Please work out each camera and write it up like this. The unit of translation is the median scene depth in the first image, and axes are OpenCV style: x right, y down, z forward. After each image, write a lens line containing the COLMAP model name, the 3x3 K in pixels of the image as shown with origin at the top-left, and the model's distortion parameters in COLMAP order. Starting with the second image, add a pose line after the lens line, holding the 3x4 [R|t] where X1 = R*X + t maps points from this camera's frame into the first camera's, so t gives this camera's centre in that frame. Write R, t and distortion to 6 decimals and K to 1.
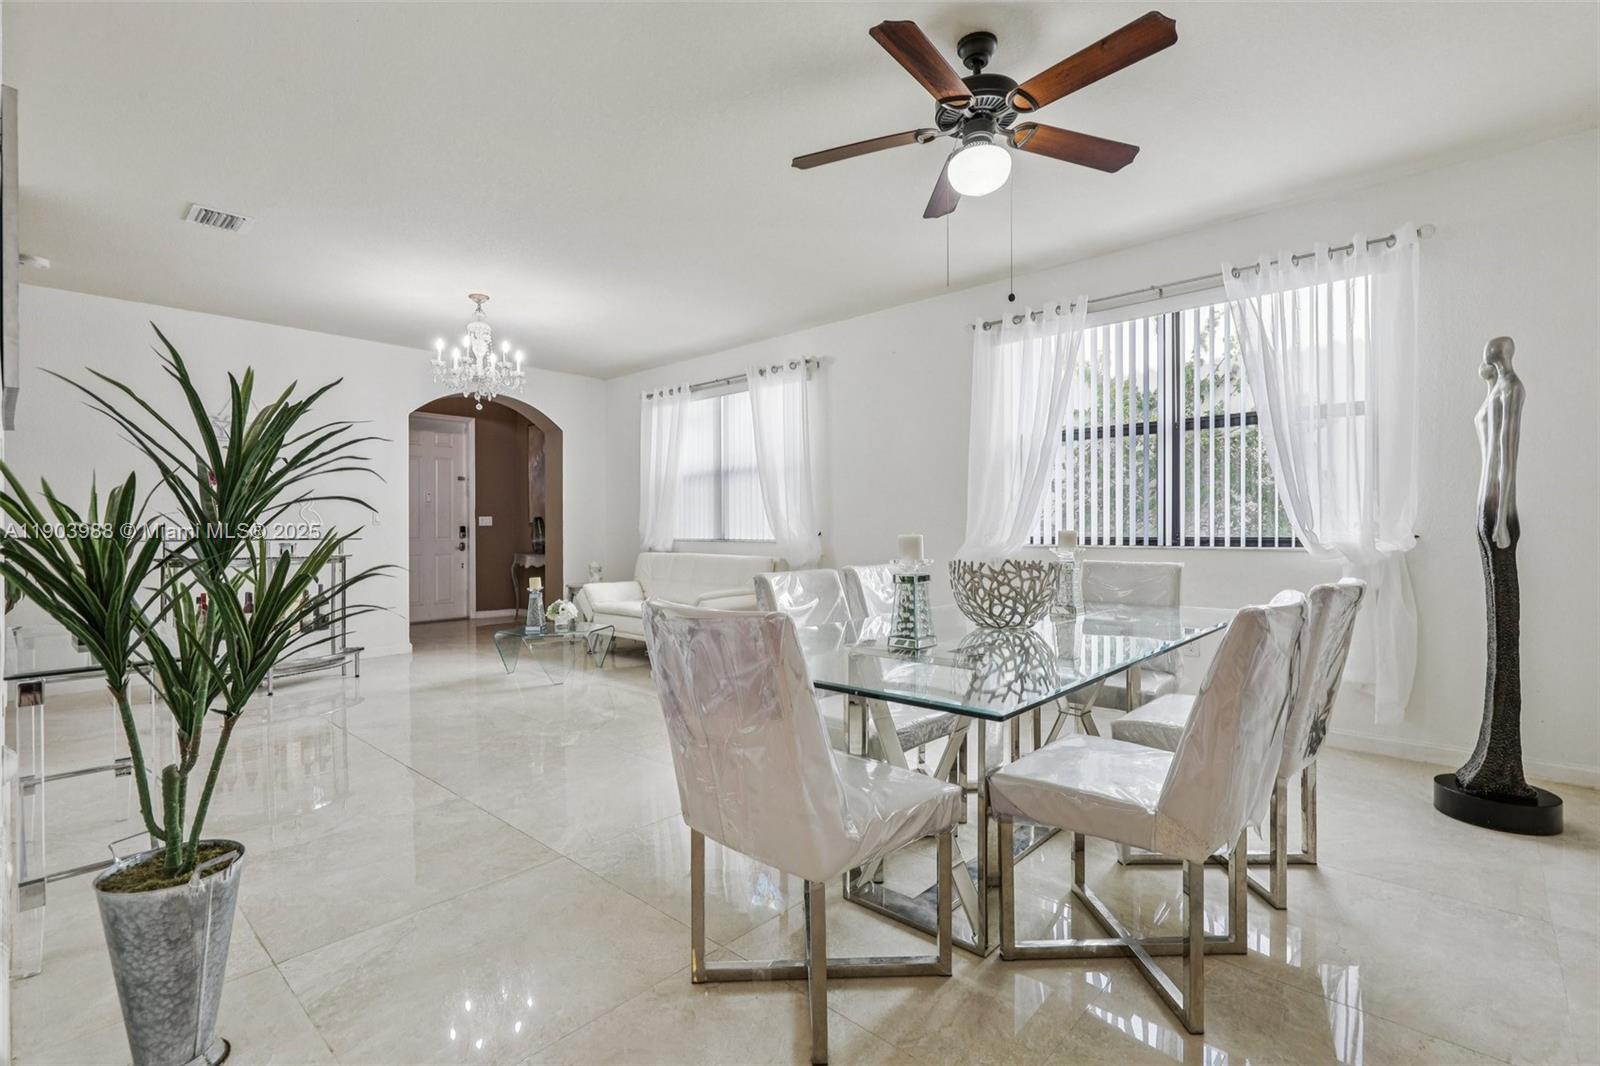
lens RADIAL K [[730.4, 0, 811.1], [0, 730.4, 526.2], [0, 0, 1]] dist [-0.002196, 0.000098]
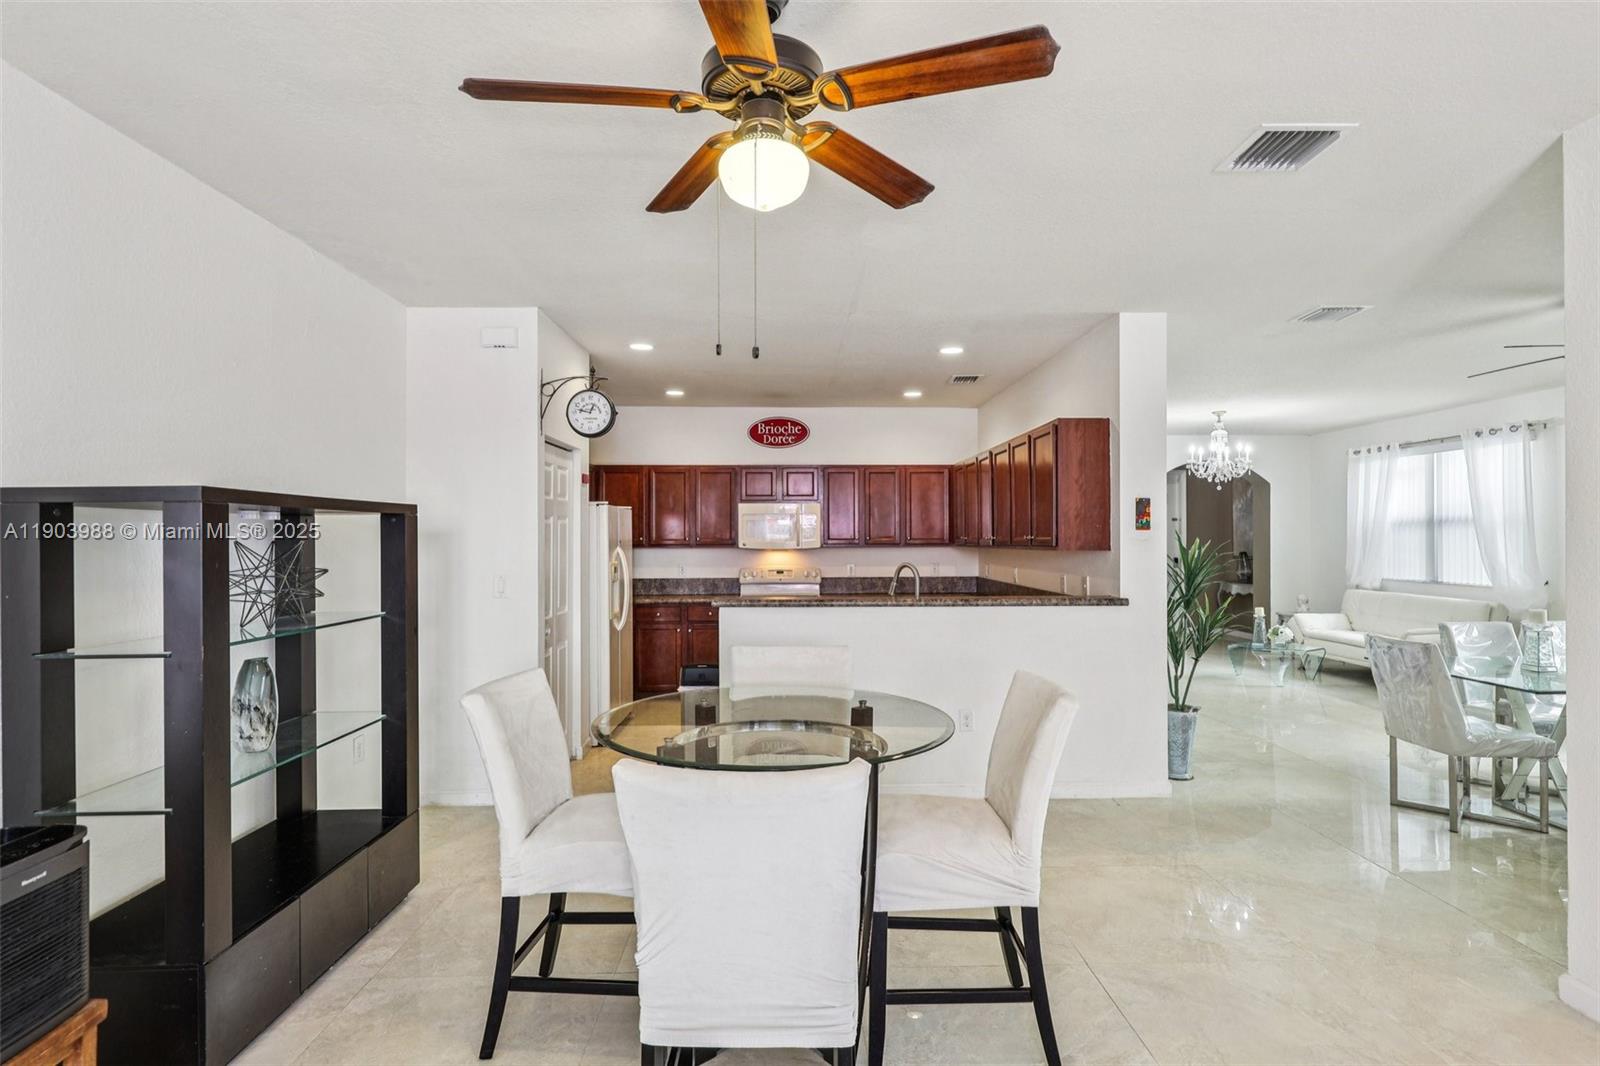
lens RADIAL K [[800.9, 0, 809.9], [0, 800.9, 539.5], [0, 0, 1]] dist [0.002038, 0.000834]
pose [[0.691546, 0.002515, -0.722328, 0.112802], [0.002810, 0.999977, 0.006172, -0.062086], [0.722327, -0.006298, 0.691523, -0.585236]]
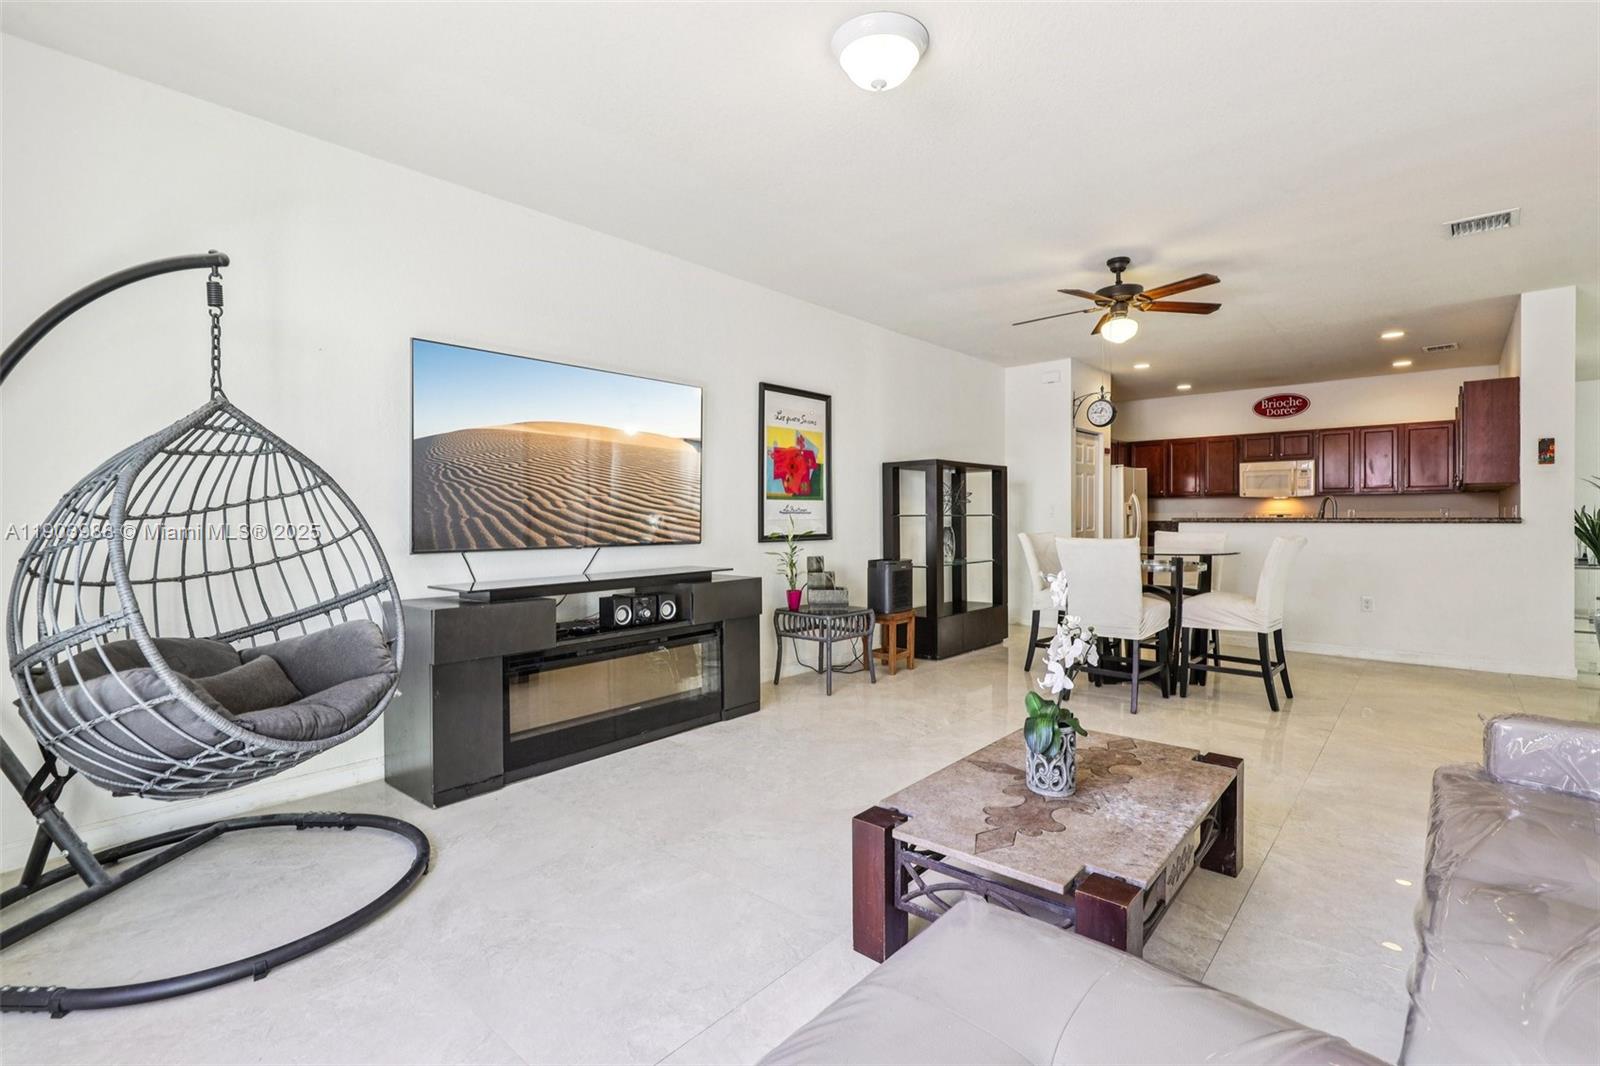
lens RADIAL K [[730.4, 0, 799.5], [0, 730.4, 525.0], [0, 0, 1]] dist [-0.002196, 0.000098]
pose [[0.006915, 0.014747, -0.999867, 0.634947], [0.008181, 0.999857, 0.014803, -0.013788], [0.999943, -0.008282, 0.006794, -0.722553]]
